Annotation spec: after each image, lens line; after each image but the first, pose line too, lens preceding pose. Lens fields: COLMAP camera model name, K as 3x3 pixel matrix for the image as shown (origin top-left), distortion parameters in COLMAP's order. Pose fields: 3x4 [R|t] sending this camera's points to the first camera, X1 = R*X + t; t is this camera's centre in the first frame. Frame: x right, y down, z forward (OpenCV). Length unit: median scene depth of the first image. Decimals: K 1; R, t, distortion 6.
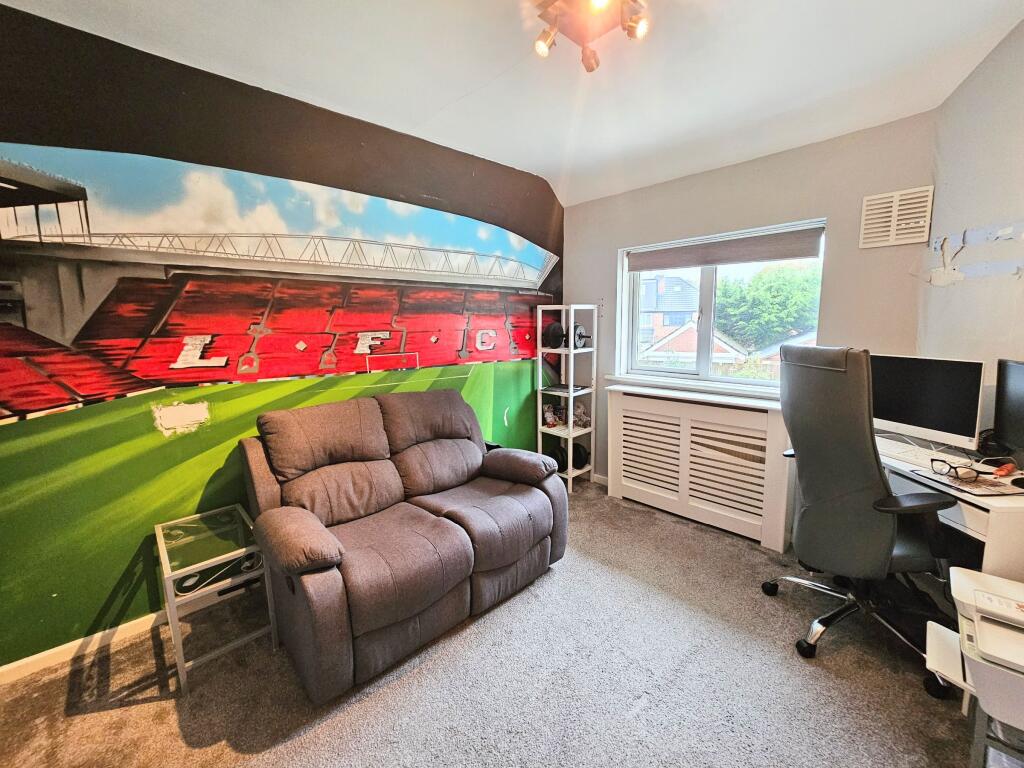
lens RADIAL K [[418.6, 0, 509.1], [0, 418.6, 377.0], [0, 0, 1]] dist [0.002045, 0.000252]
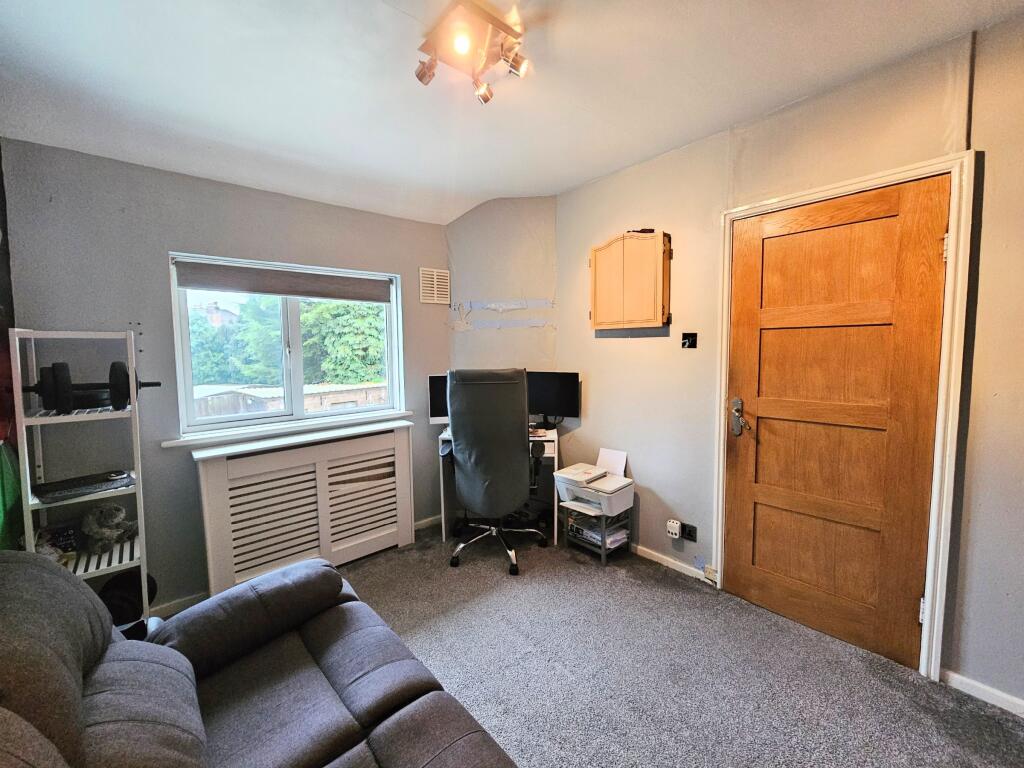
lens RADIAL K [[418.6, 0, 509.0], [0, 418.6, 379.2], [0, 0, 1]] dist [0.002045, 0.000252]
pose [[0.040014, -0.069727, 0.996763, -0.514529], [0.148705, 0.986869, 0.063065, -0.083621], [-0.988072, 0.145700, 0.049857, 0.592463]]
